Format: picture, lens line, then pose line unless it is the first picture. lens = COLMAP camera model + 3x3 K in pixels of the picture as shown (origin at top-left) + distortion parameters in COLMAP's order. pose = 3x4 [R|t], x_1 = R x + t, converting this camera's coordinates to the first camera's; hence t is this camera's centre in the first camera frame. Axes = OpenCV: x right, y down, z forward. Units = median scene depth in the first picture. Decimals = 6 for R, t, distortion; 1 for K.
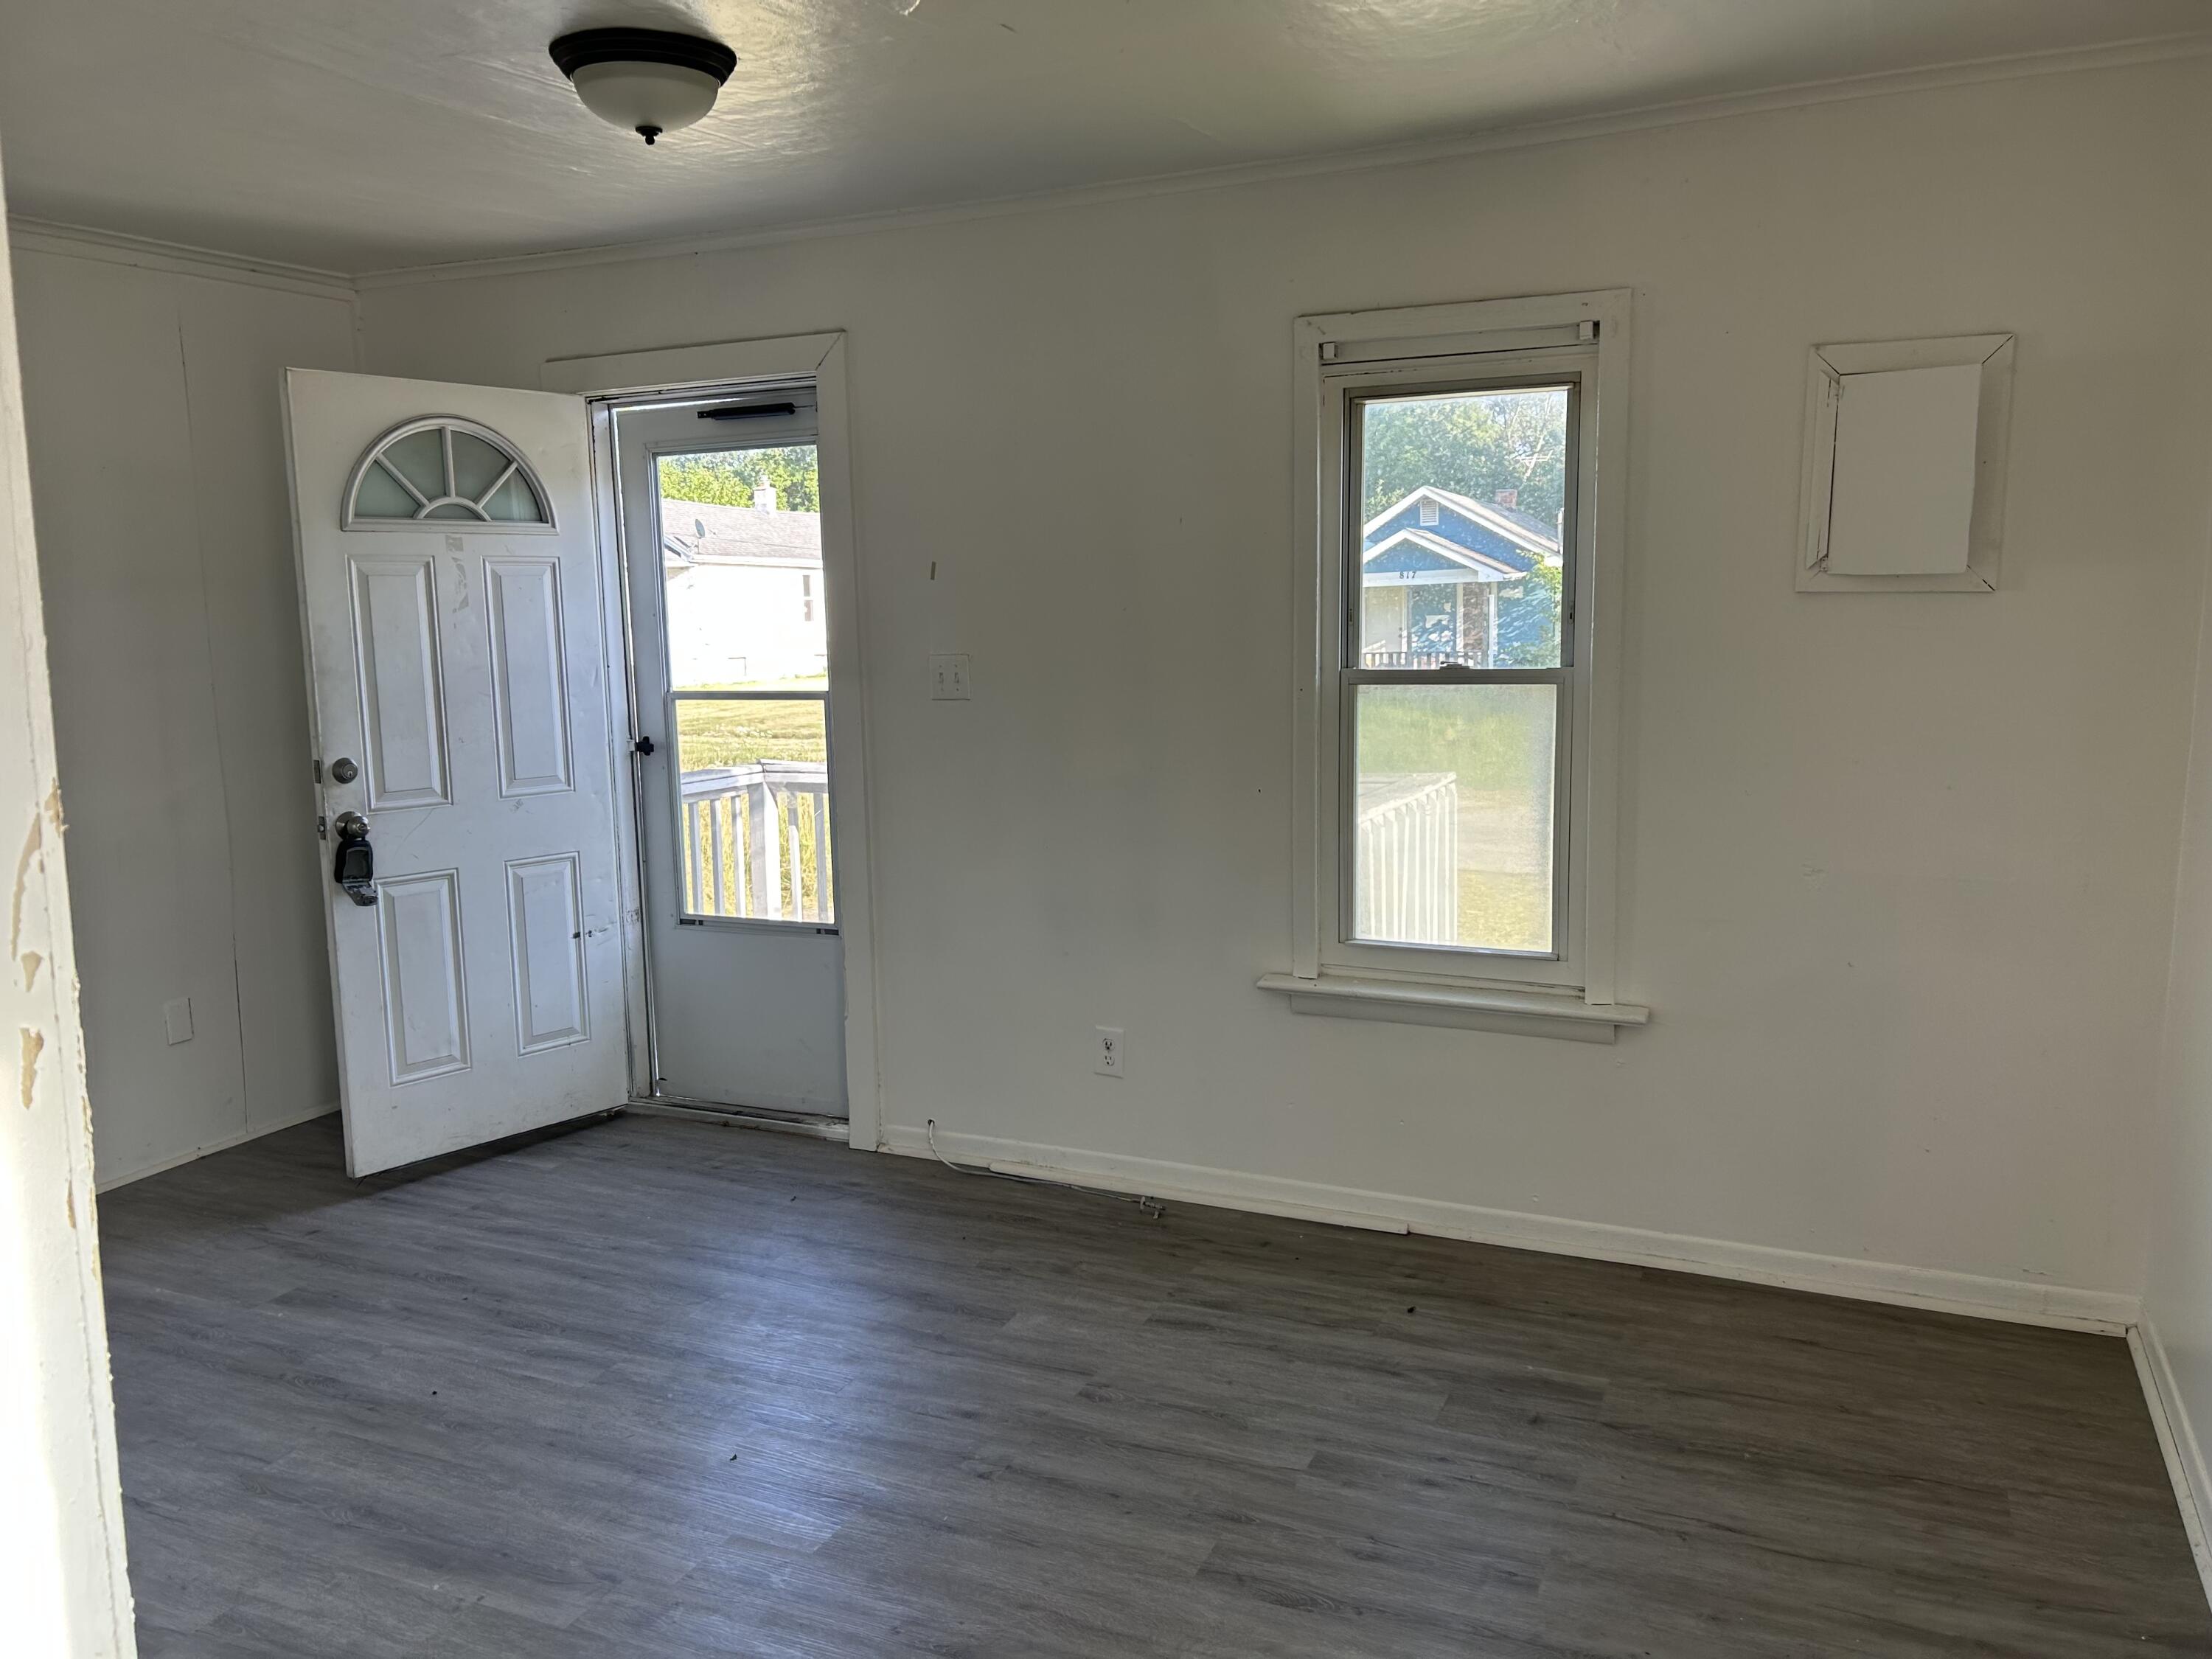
lens RADIAL K [[1666.4, 0, 1099.9], [0, 1666.4, 811.8], [0, 0, 1]] dist [0.038077, -0.039327]
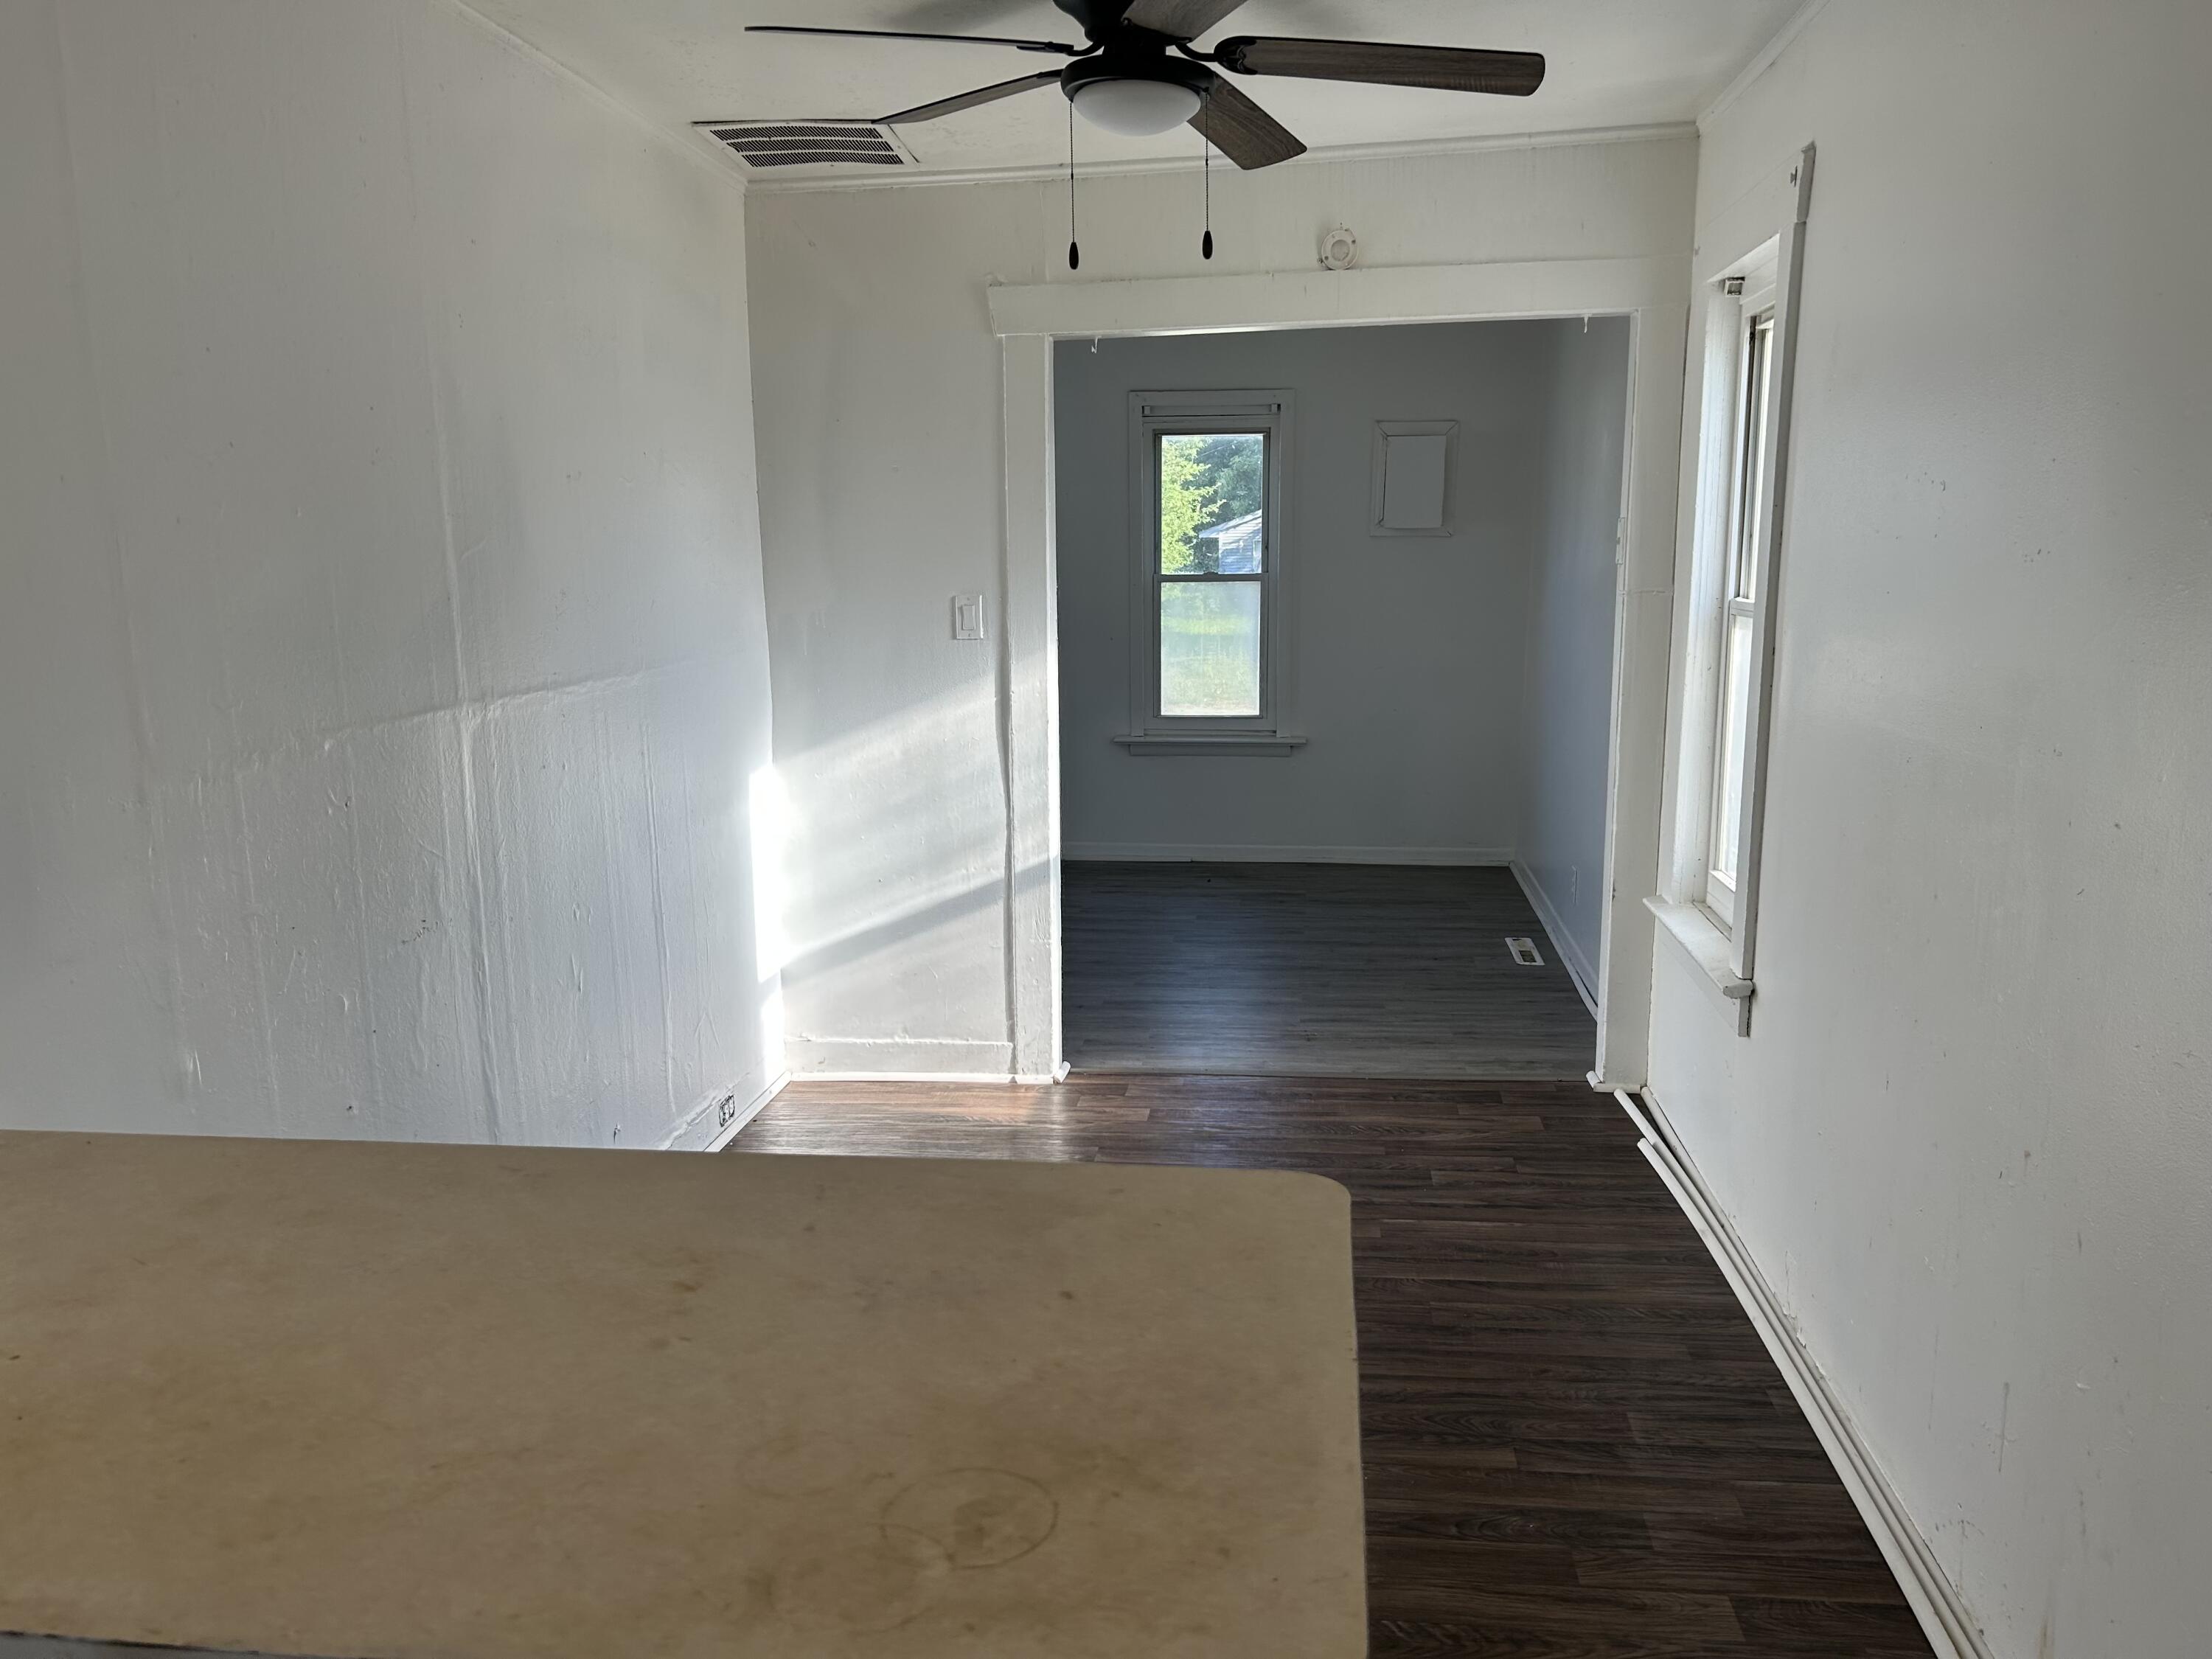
lens RADIAL K [[1666.4, 0, 1089.2], [0, 1666.4, 839.2], [0, 0, 1]] dist [0.038077, -0.039327]
pose [[0.955936, -0.043698, 0.290306, -0.504428], [0.029988, 0.998222, 0.051509, 0.120878], [-0.292040, -0.040534, 0.955547, -0.850861]]
